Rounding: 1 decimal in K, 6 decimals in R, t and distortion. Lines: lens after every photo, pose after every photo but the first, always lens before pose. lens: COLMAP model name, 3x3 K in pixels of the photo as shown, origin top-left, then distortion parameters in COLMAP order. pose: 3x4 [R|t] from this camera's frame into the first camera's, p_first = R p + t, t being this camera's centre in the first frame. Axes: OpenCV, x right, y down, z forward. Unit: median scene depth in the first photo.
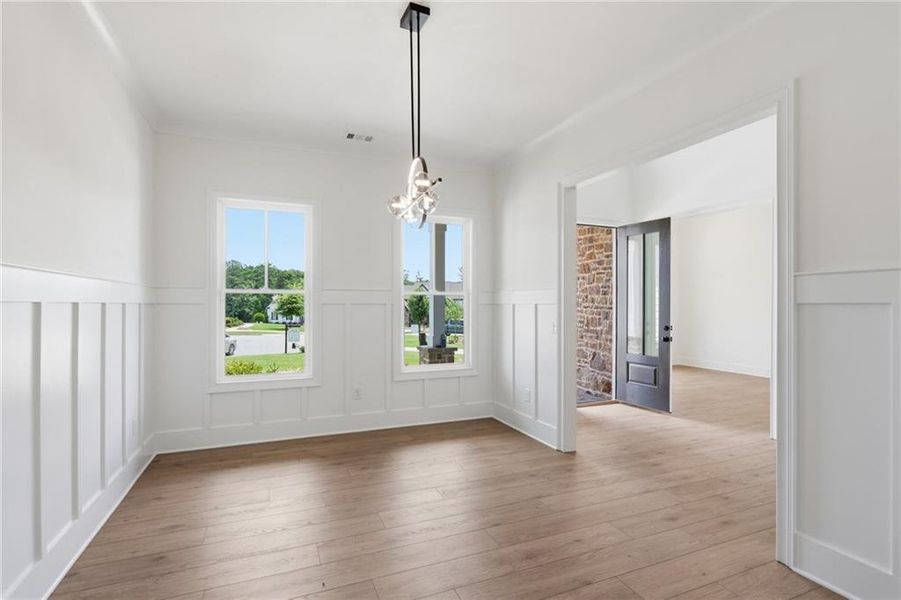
lens RADIAL K [[436.0, 0, 450.6], [0, 436.0, 303.9], [0, 0, 1]] dist [-0.010269, 0.001494]
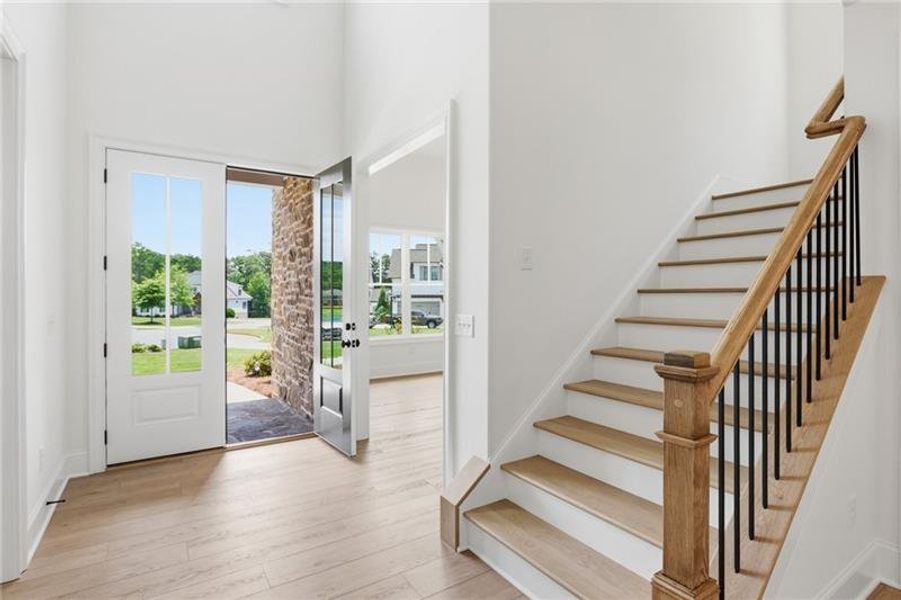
lens RADIAL K [[452.6, 0, 450.5], [0, 452.6, 300.0], [0, 0, 1]] dist [-0.010579, 0.000440]
pose [[0.983671, -0.004954, 0.179908, 0.646381], [0.002236, 0.999880, 0.015309, 0.006049], [-0.179962, -0.014656, 0.983564, 0.375644]]
